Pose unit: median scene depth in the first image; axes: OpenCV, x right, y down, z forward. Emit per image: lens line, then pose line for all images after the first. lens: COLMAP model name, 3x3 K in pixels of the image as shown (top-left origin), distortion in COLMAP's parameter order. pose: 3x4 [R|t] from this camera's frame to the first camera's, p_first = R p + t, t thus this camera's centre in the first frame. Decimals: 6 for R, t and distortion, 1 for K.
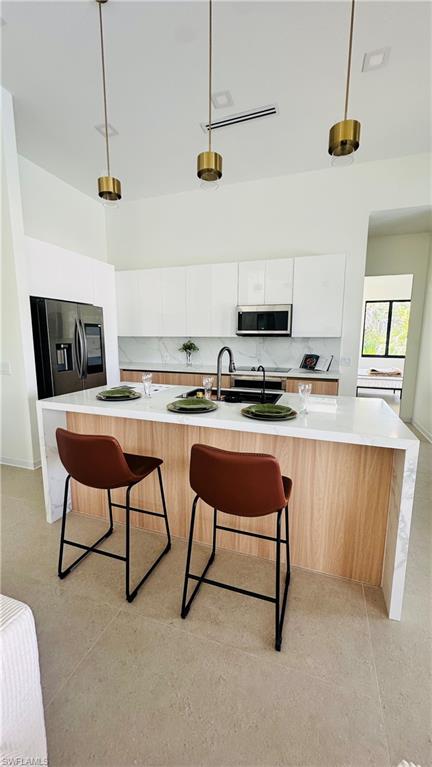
lens RADIAL K [[304.2, 0, 216.0], [0, 304.2, 383.5], [0, 0, 1]] dist [-0.003224, -0.000225]
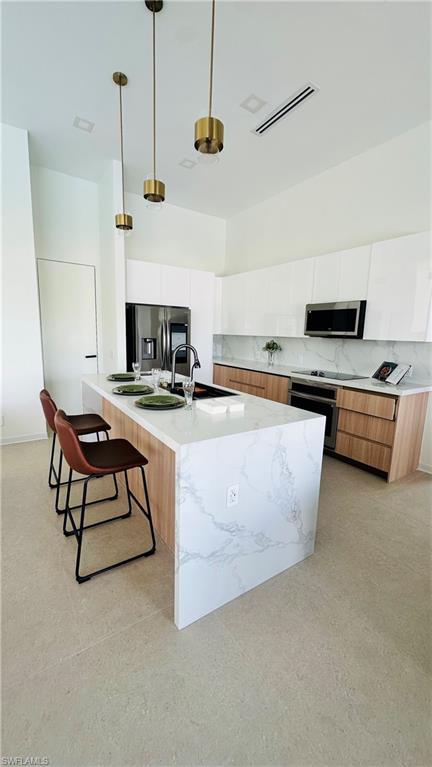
lens RADIAL K [[304.2, 0, 216.0], [0, 304.2, 383.5], [0, 0, 1]] dist [-0.003224, -0.000225]
pose [[0.803215, 0.117661, -0.583954, 0.418759], [-0.117860, 0.992310, 0.037826, -0.017016], [0.583913, 0.038442, 0.810905, 0.090466]]
